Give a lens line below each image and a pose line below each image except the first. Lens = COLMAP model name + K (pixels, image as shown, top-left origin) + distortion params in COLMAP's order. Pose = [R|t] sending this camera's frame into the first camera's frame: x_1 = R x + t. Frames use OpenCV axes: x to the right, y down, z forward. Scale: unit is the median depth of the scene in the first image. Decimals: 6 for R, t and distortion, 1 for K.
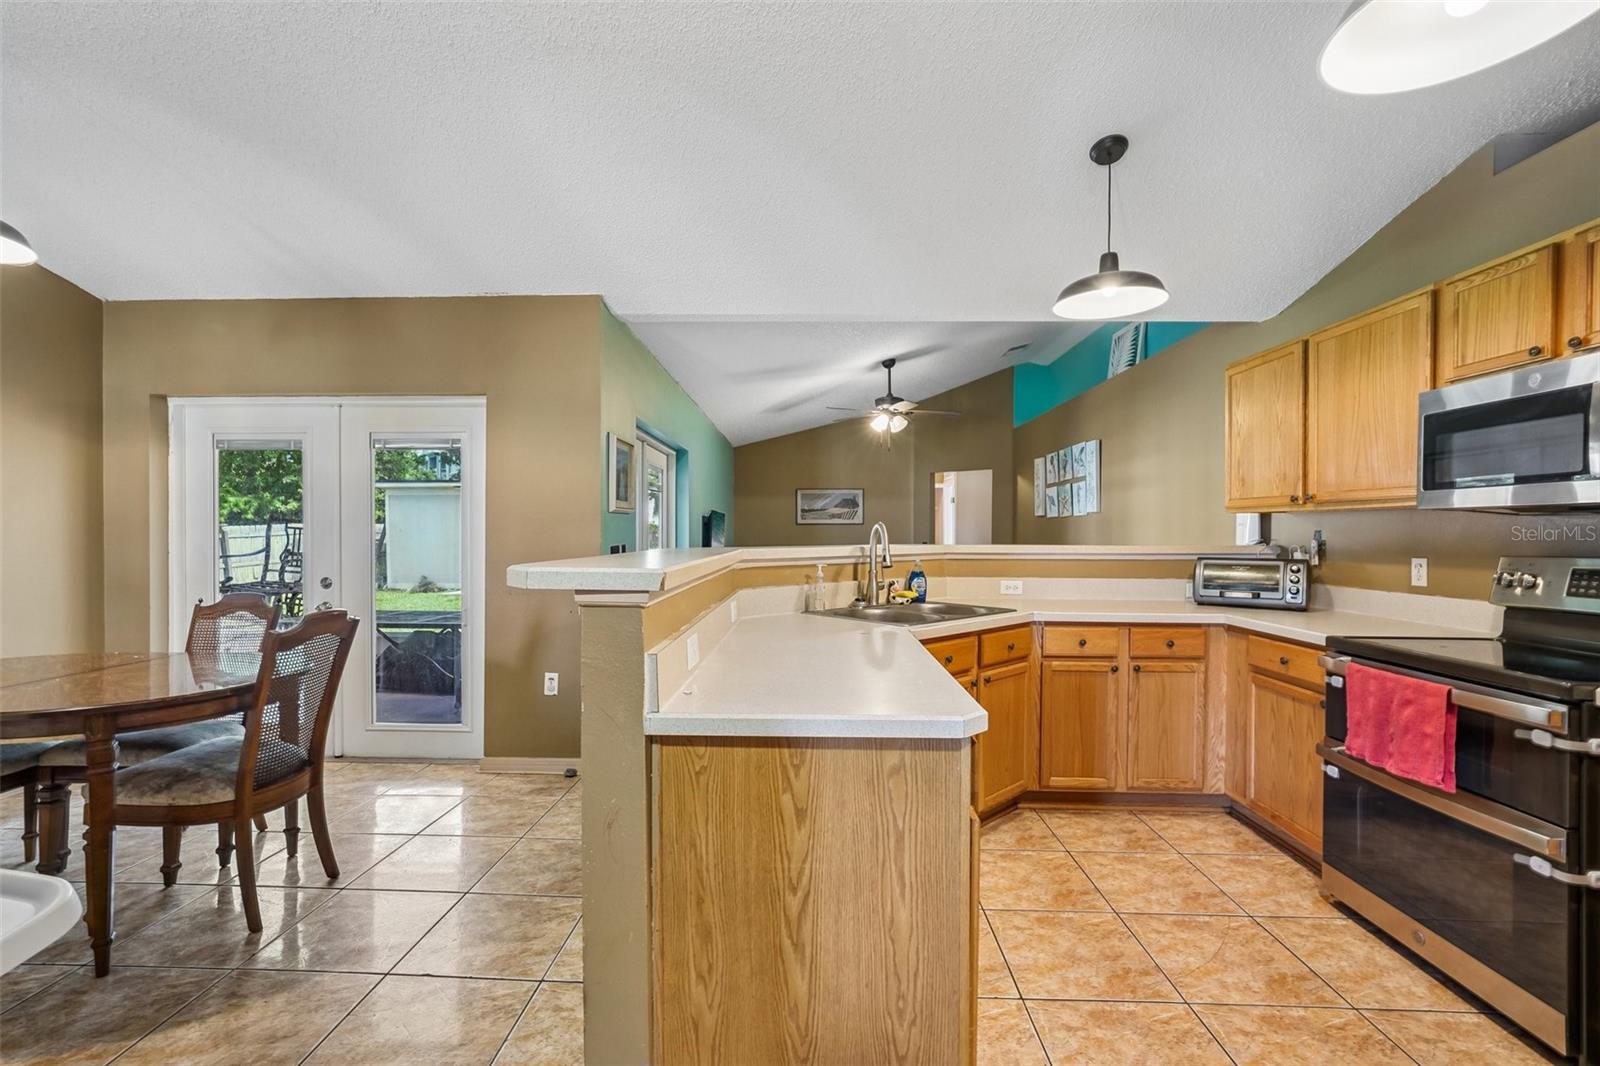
lens RADIAL K [[681.9, 0, 790.9], [0, 681.9, 537.9], [0, 0, 1]] dist [-0.015400, 0.006563]
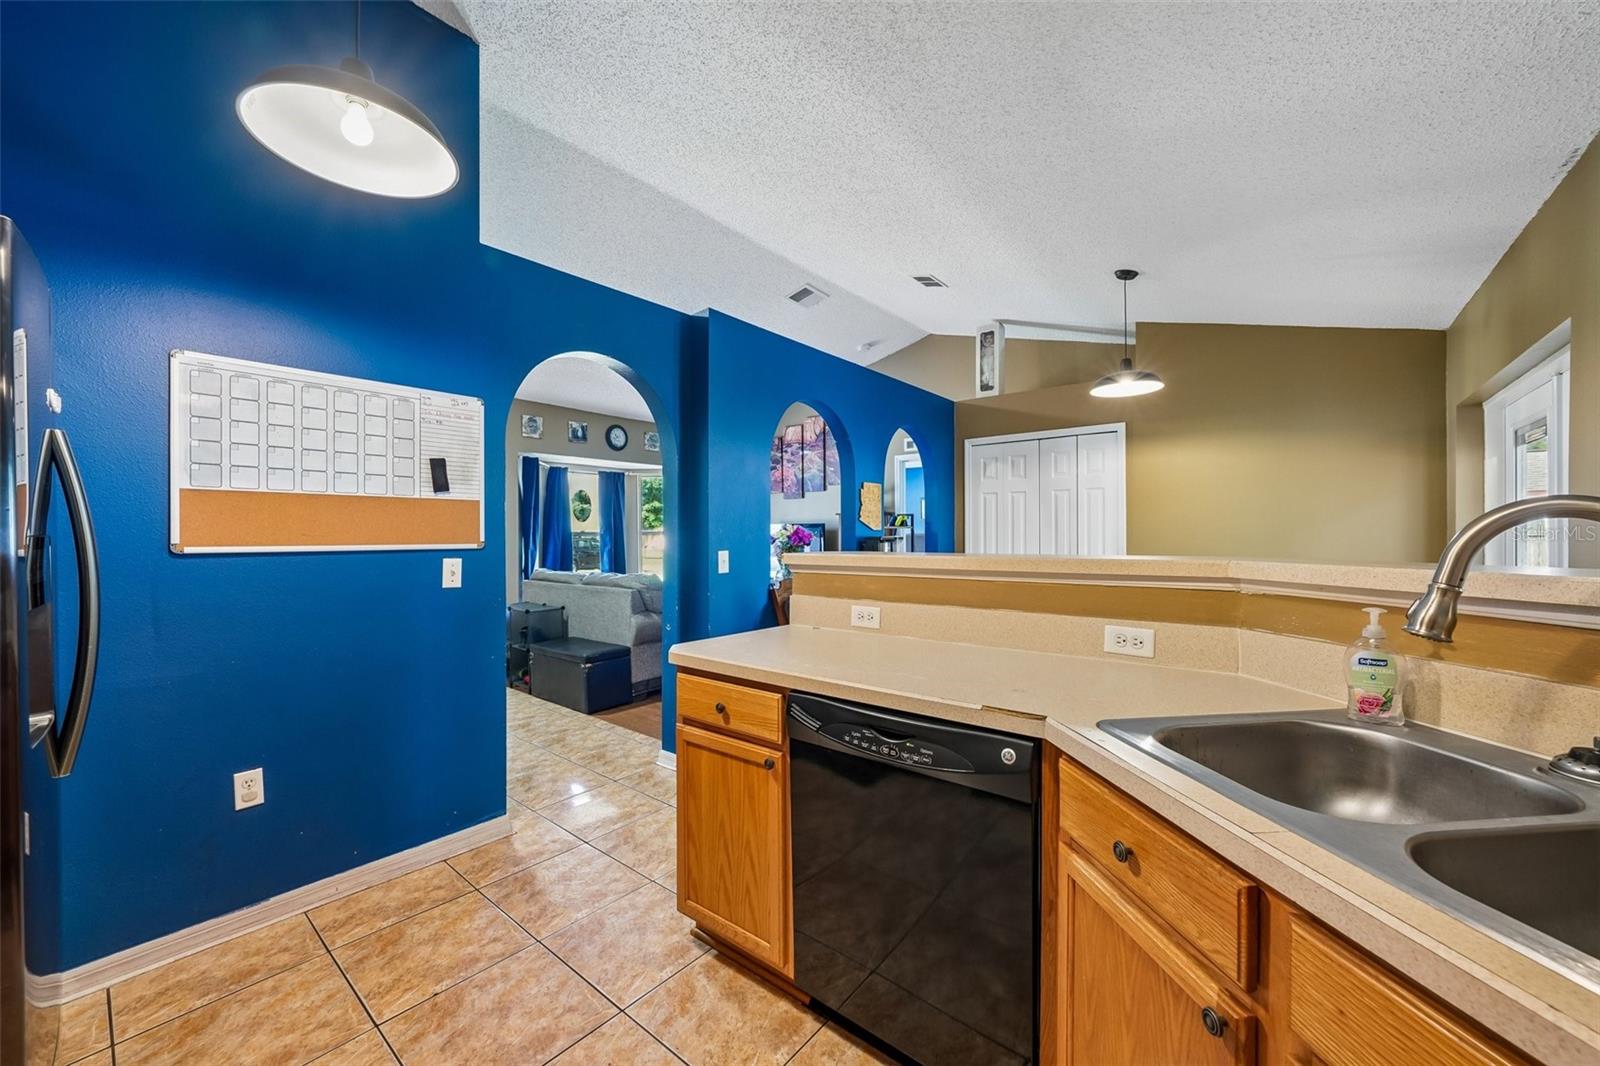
lens RADIAL K [[613.7, 0, 790.0], [0, 613.7, 537.3], [0, 0, 1]] dist [-0.000481, 0.000062]
pose [[-0.608784, -0.002122, -0.793333, 0.530199], [-0.008213, 0.999960, 0.003627, -0.002000], [0.793294, 0.008724, -0.608777, 0.904022]]
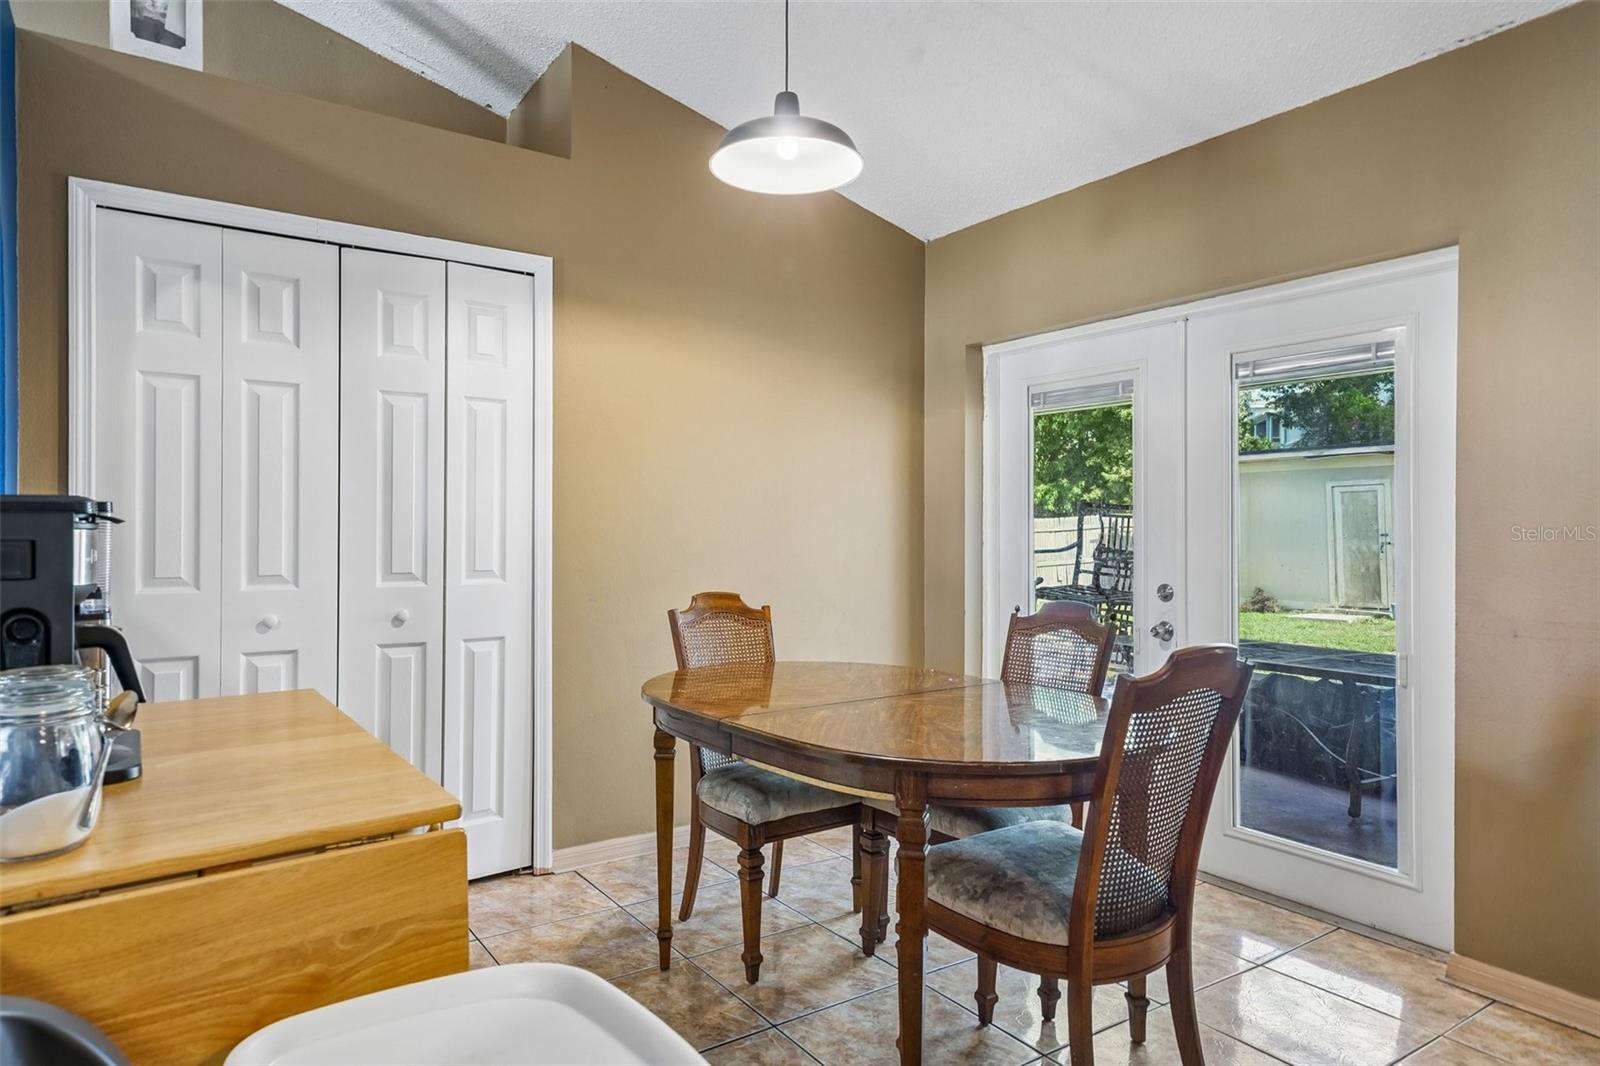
lens RADIAL K [[946.1, 0, 800.0], [0, 946.1, 533.0], [0, 0, 1]] dist [0.012701, 0.000693]
pose [[0.596582, 0.001170, -0.802552, -0.204000], [-0.004075, 0.999990, -0.001571, 0.014563], [0.802542, 0.004208, 0.596581, 0.214817]]
